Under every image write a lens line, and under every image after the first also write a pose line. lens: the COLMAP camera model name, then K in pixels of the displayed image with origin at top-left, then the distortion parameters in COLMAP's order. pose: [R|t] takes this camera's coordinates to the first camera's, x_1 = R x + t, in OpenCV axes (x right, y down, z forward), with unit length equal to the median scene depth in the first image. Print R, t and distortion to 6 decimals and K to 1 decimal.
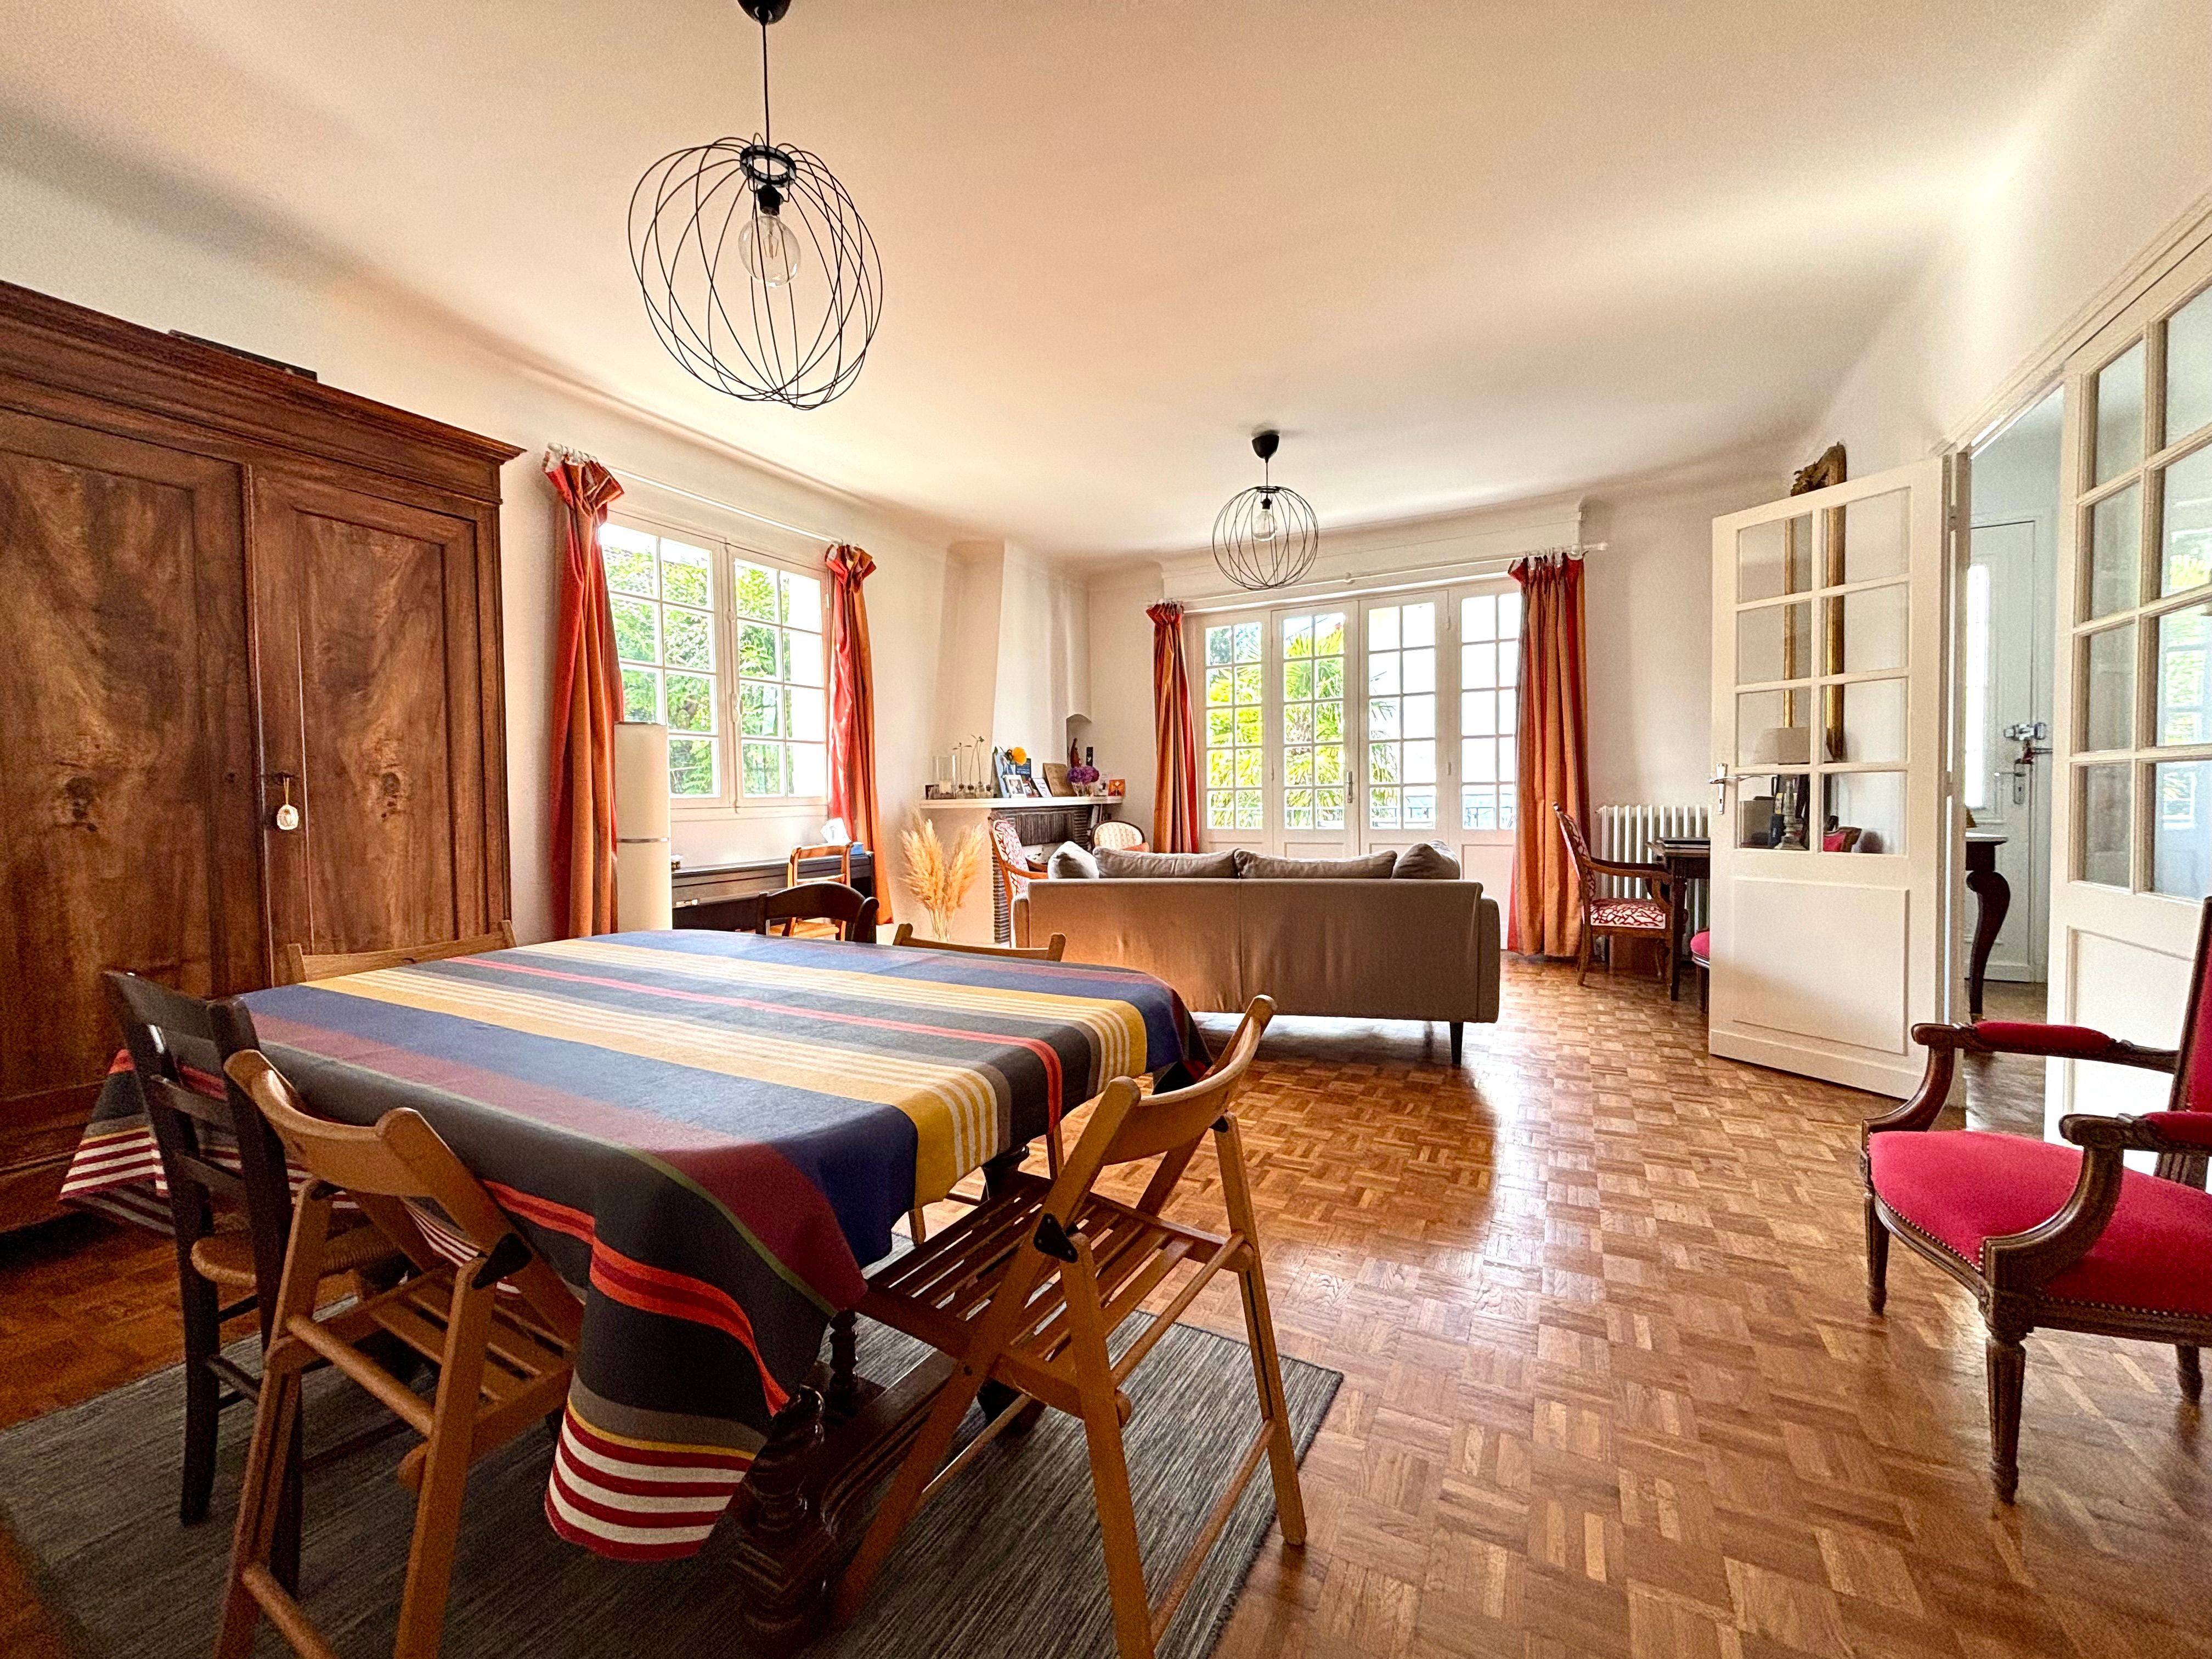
lens RADIAL K [[889.0, 0, 1106.0], [0, 889.0, 829.5], [0, 0, 1]] dist [0.000264, 0.000010]
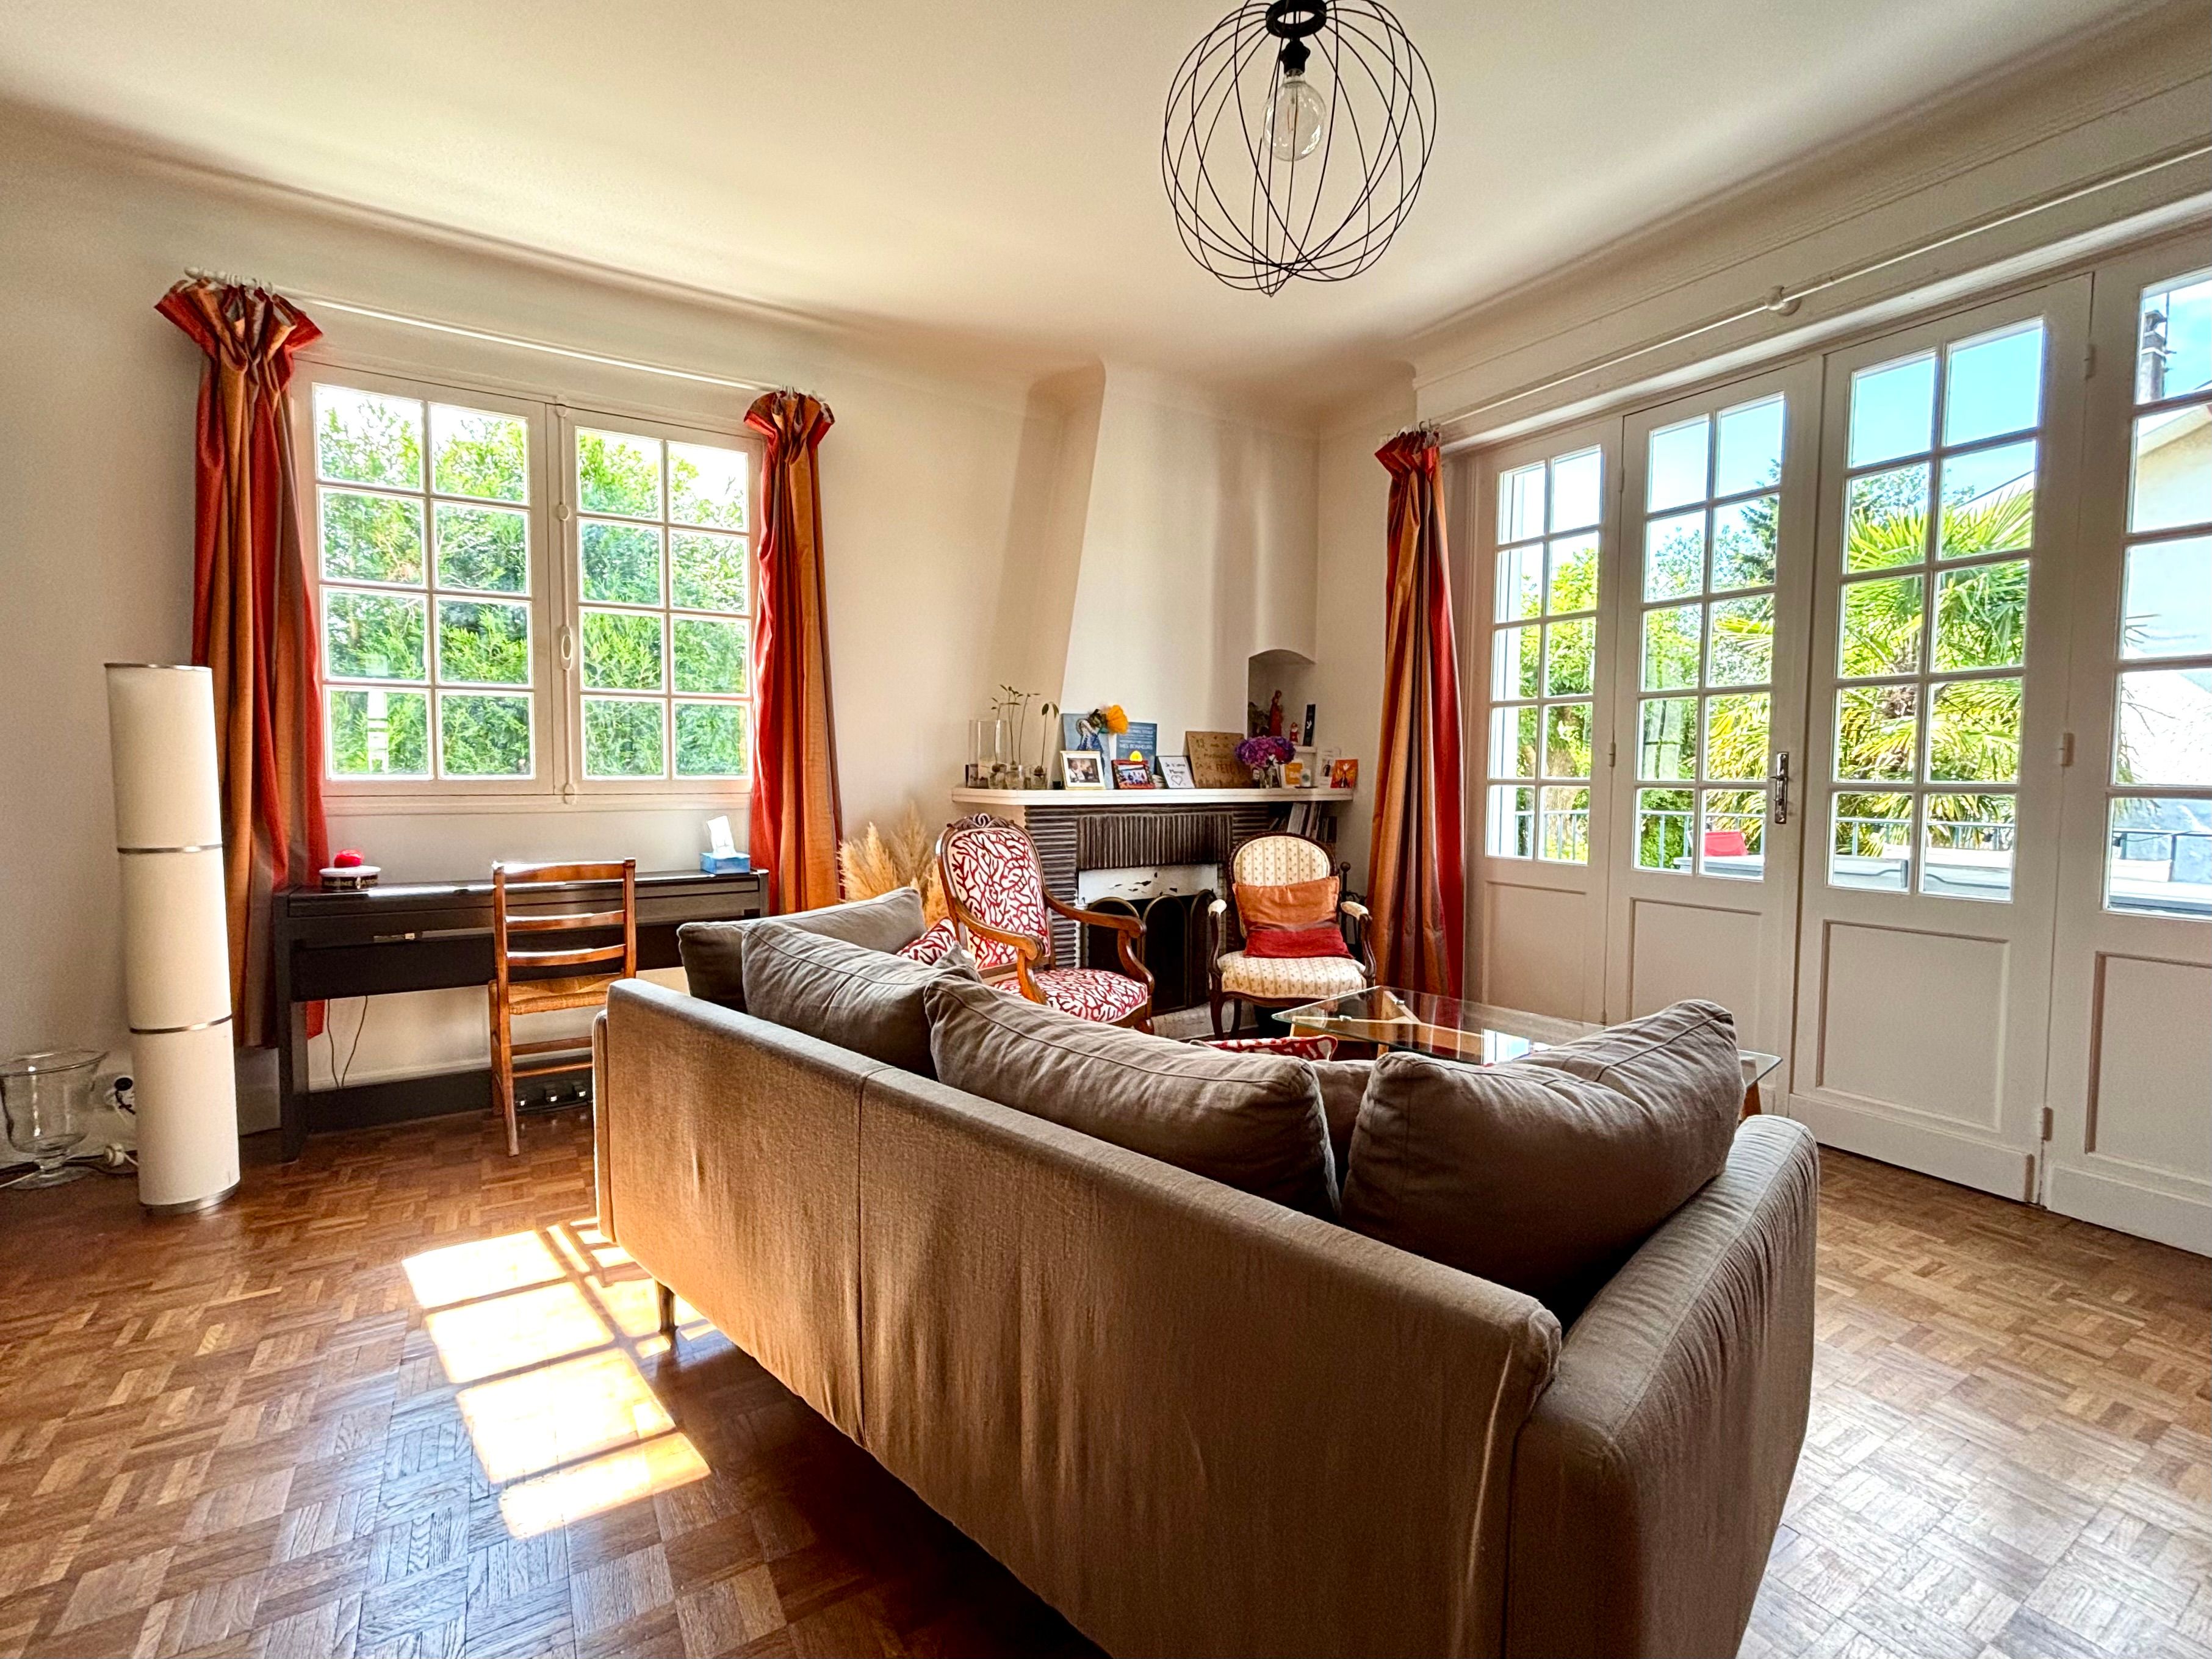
lens RADIAL K [[994.3, 0, 1106.0], [0, 994.3, 829.5], [0, 0, 1]] dist [-0.000822, -0.000029]
pose [[0.857851, 0.055316, -0.510913, 0.244377], [-0.041478, 0.998399, 0.038451, -0.033462], [0.512222, -0.011793, 0.858772, 0.410157]]
